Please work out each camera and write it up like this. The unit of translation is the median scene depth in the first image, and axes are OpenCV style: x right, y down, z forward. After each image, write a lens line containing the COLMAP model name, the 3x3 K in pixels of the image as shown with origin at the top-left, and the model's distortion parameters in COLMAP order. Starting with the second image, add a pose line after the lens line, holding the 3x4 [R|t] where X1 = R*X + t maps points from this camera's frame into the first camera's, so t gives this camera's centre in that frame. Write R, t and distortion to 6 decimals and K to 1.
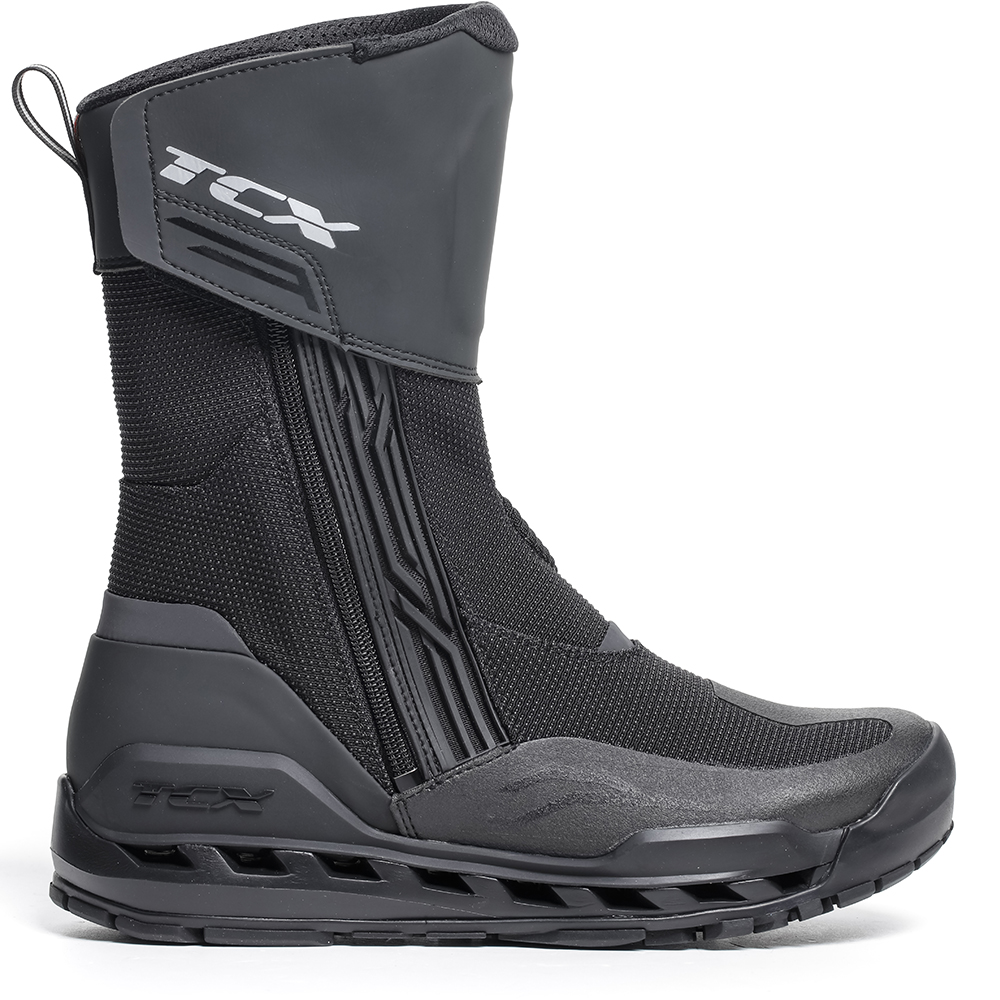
lens RADIAL K [[4697.8, 0, 500.0], [0, 4697.8, 500.0], [0, 0, 1]] dist [-0.340930, 19.070582]
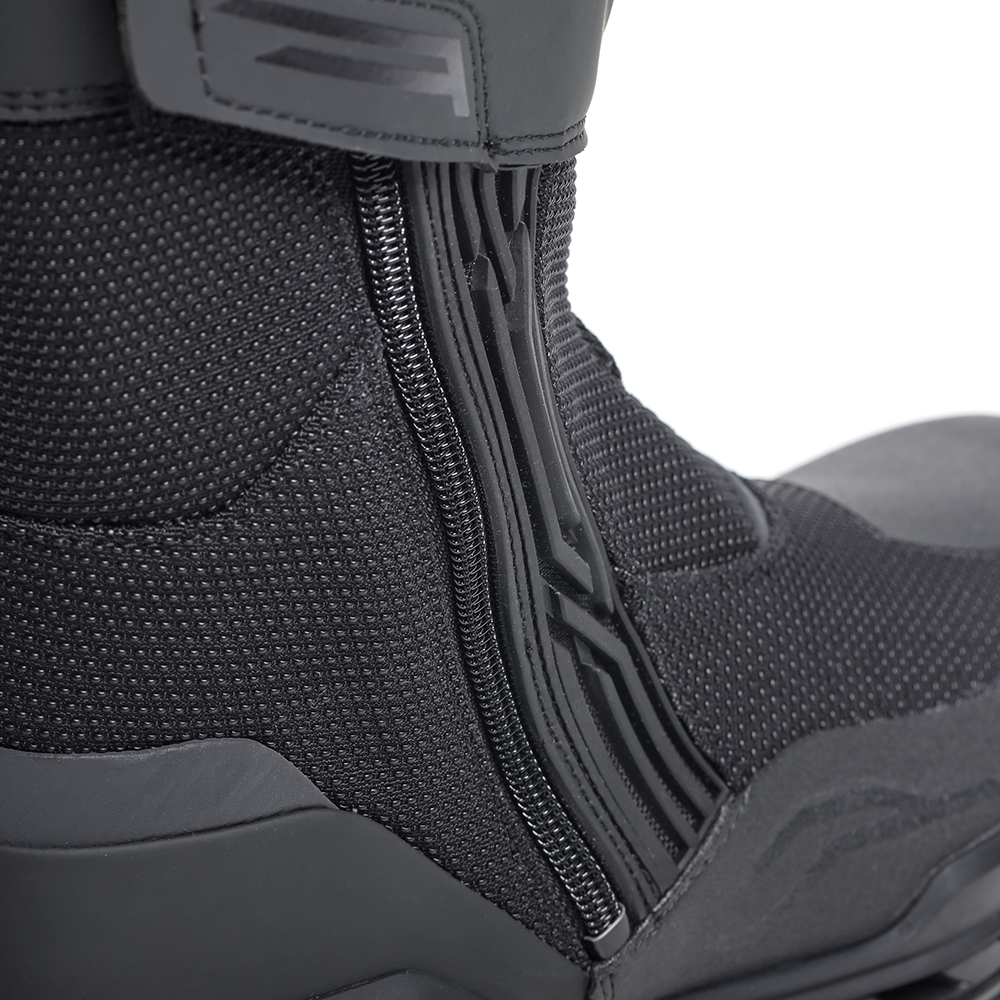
lens RADIAL K [[4697.8, 0, 500.0], [0, 4697.8, 500.0], [0, 0, 1]] dist [-0.340930, 19.070582]
pose [[0.747237, -0.296791, 0.594602, -0.313906], [0.022879, 0.905692, 0.423318, -0.195905], [-0.664163, -0.302715, 0.683558, 0.673367]]
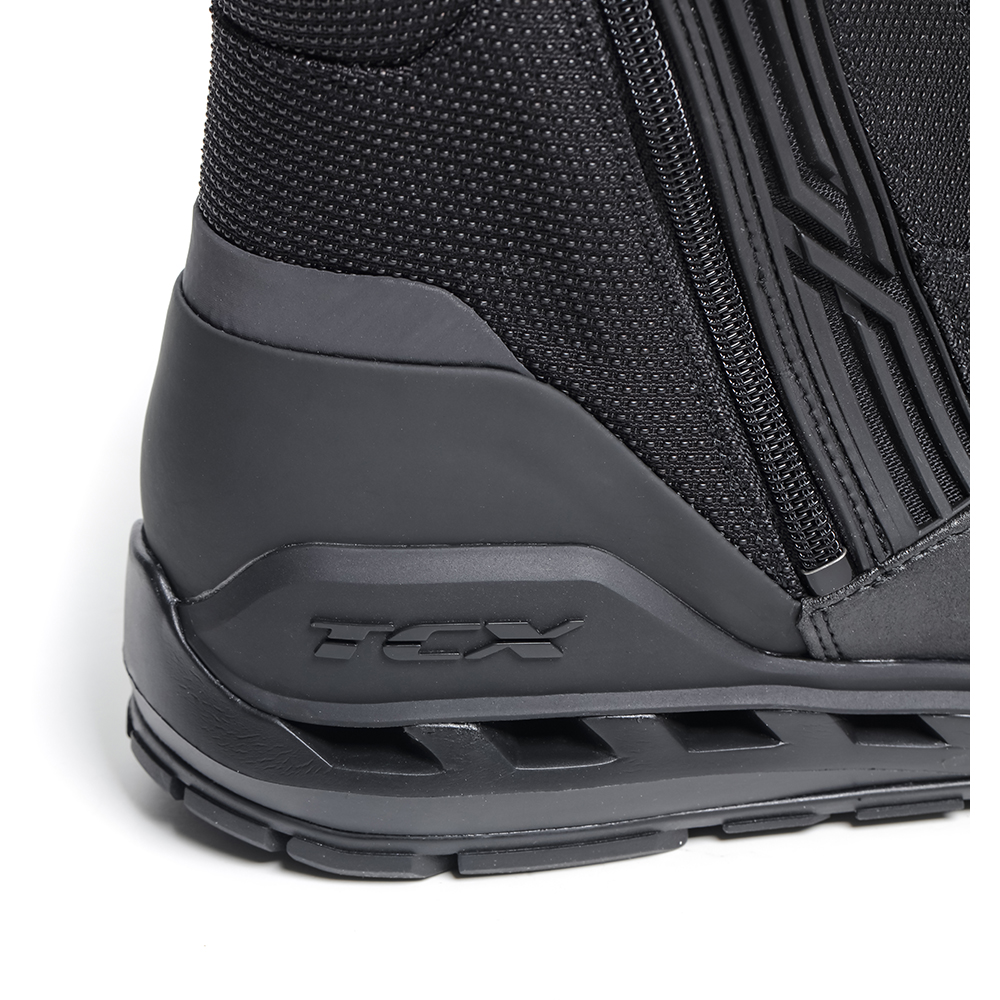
lens RADIAL K [[4697.8, 0, 500.0], [0, 4697.8, 500.0], [0, 0, 1]] dist [-0.340930, 19.070582]
pose [[0.985205, -0.101494, 0.138095, -0.128097], [0.028511, 0.891616, 0.451894, -0.187432], [-0.168992, -0.441271, 0.881318, 0.540103]]
